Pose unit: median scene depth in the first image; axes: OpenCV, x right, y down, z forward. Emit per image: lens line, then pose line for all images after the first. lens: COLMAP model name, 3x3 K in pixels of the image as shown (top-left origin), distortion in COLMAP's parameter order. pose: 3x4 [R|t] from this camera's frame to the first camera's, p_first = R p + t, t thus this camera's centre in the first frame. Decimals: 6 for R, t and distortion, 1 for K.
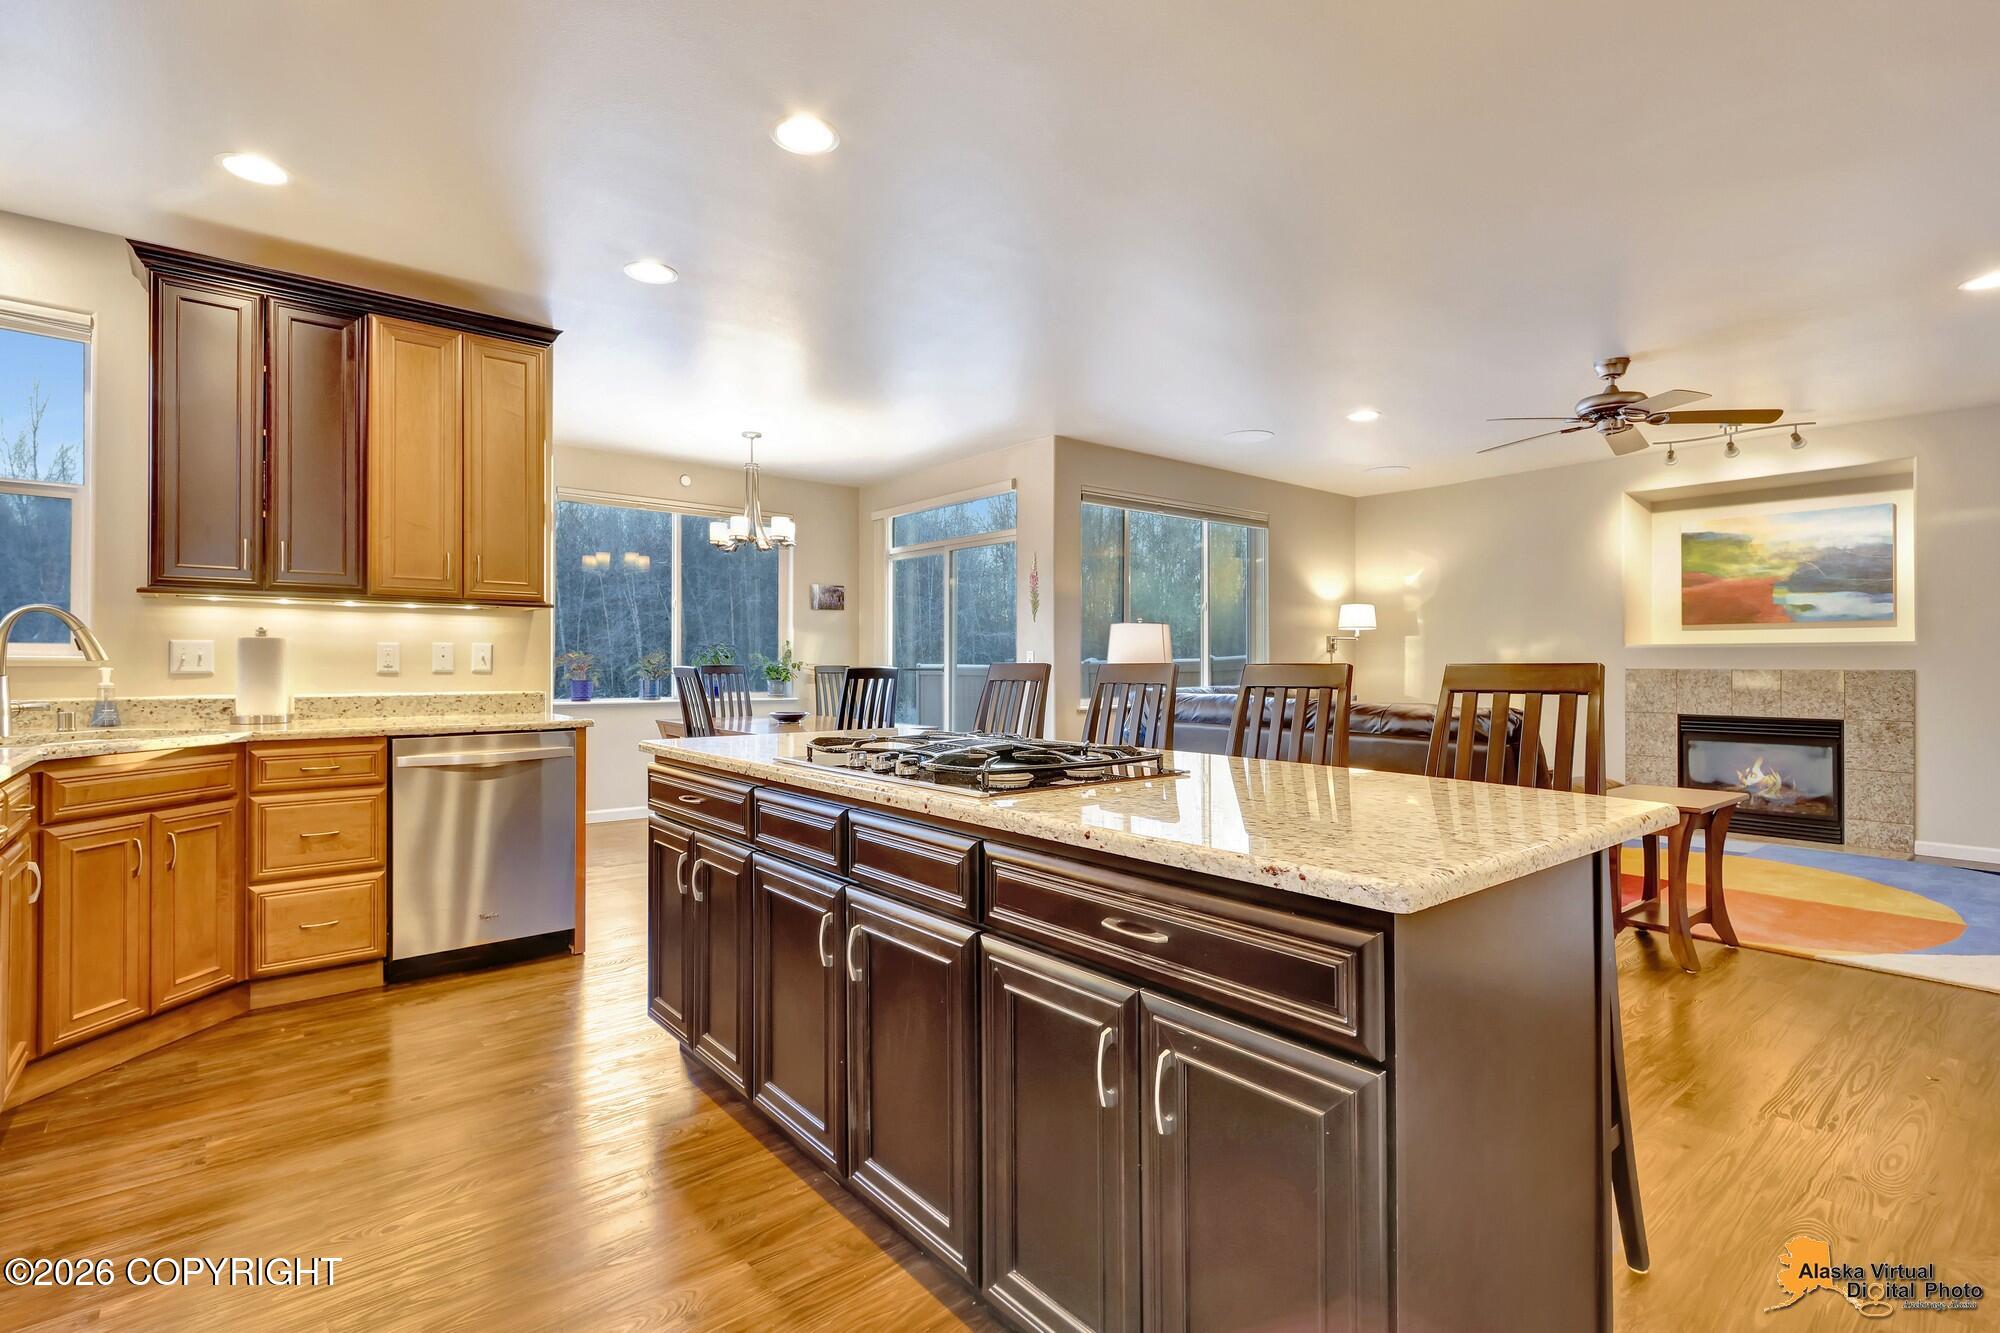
lens RADIAL K [[922.5, 0, 960.2], [0, 922.5, 666.3], [0, 0, 1]] dist [0.005328, 0.000509]
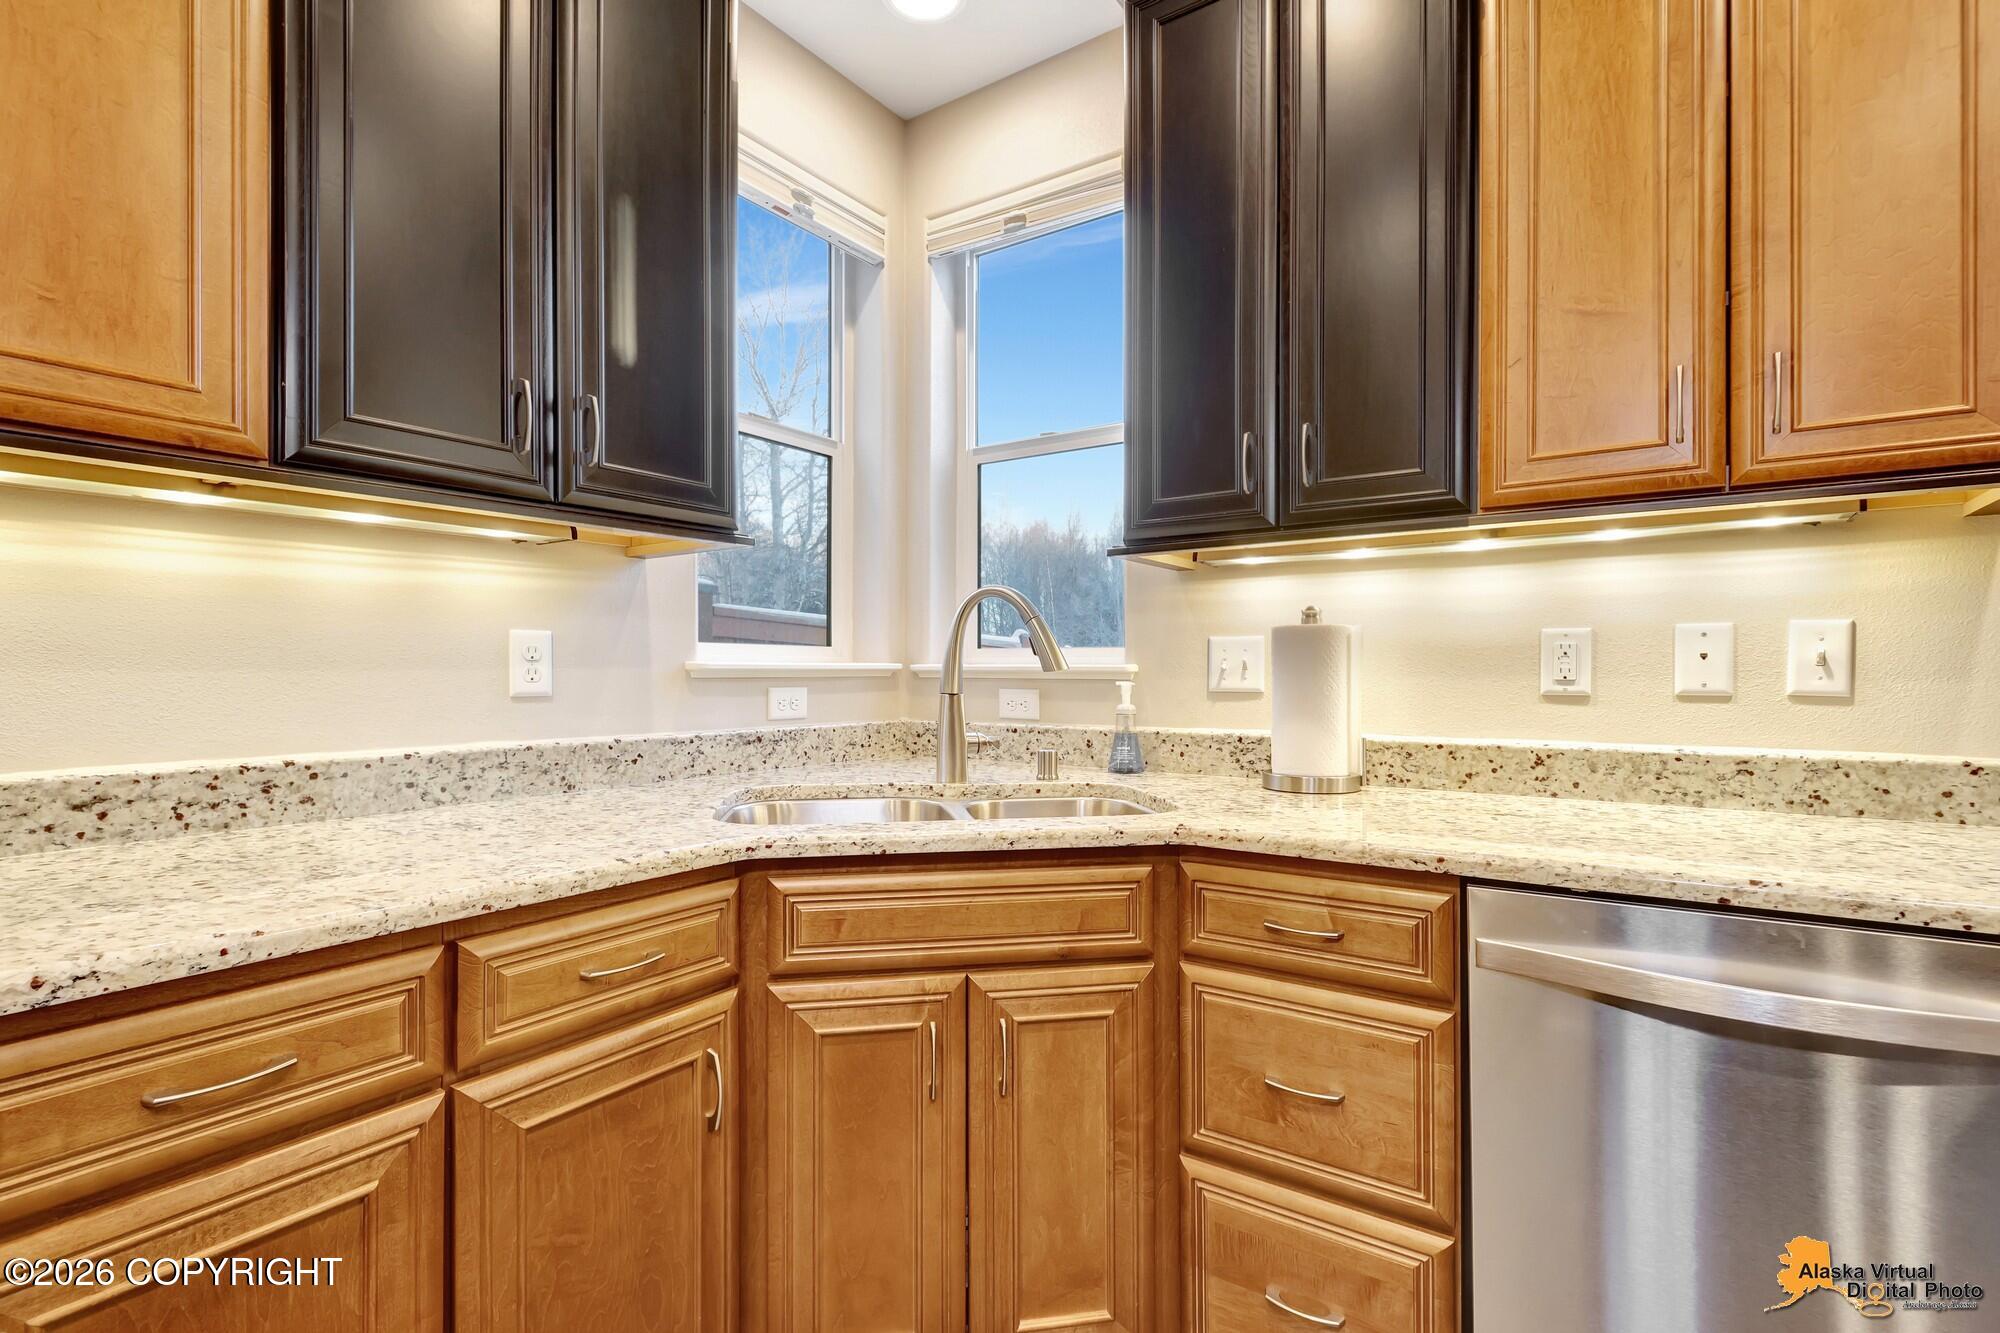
lens RADIAL K [[942.9, 0, 986.9], [0, 942.9, 672.7], [0, 0, 1]] dist [0.004064, 0.000100]
pose [[0.293048, -0.001997, -0.956096, -0.181991], [-0.001186, 0.999996, -0.002453, -0.001685], [0.956097, 0.001853, 0.293044, 0.408858]]
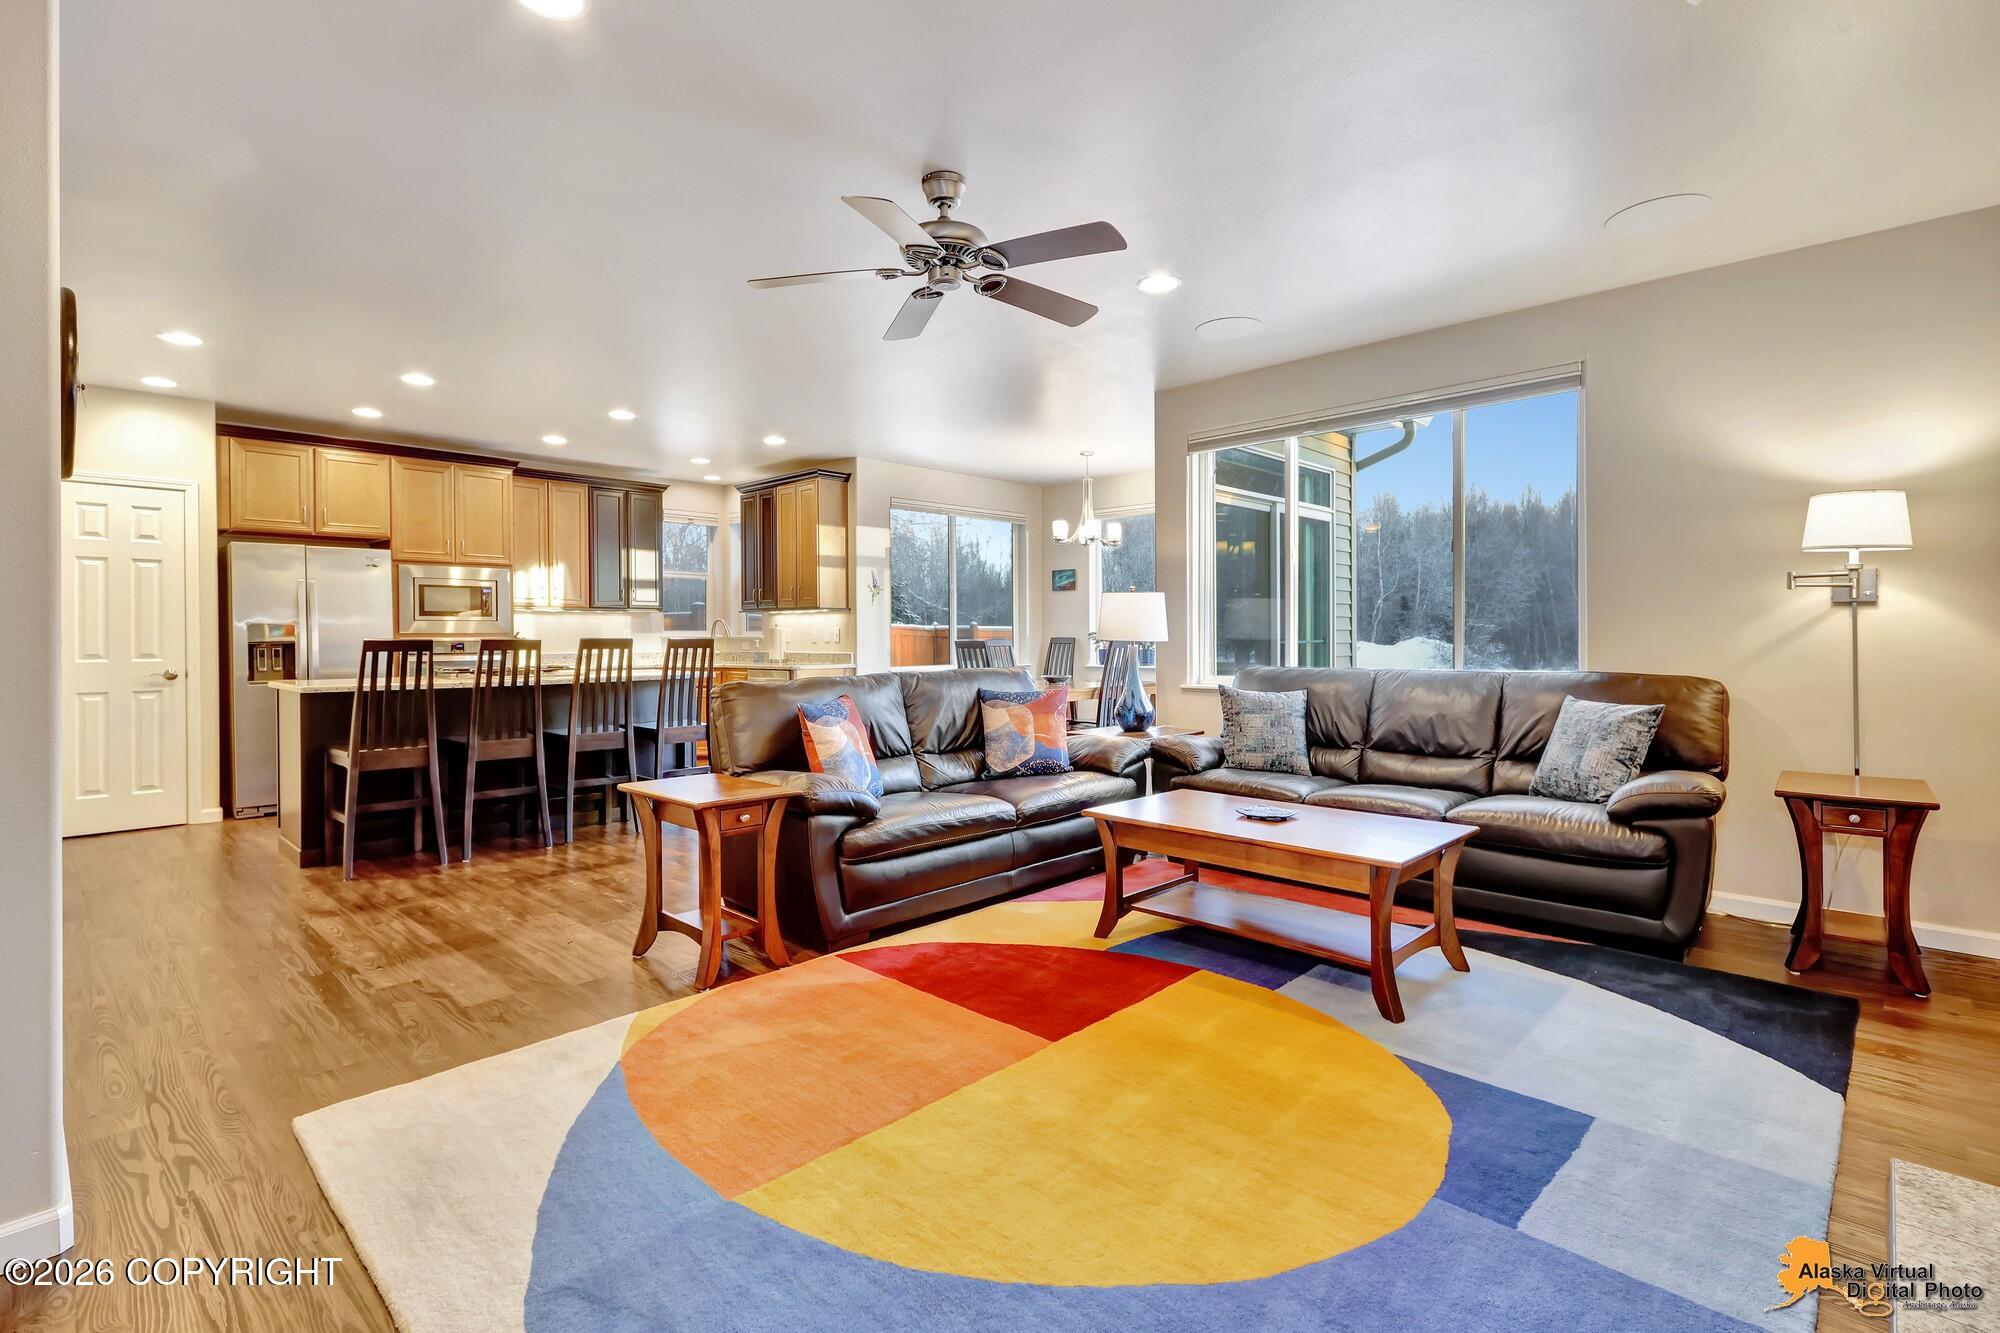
lens RADIAL K [[947.8, 0, 993.4], [0, 947.8, 668.0], [0, 0, 1]] dist [0.002882, 0.000580]
pose [[0.131910, 0.033777, -0.990686, 1.059290], [0.002459, 0.999405, 0.034402, -0.003836], [0.991259, -0.006974, 0.131748, 0.724606]]
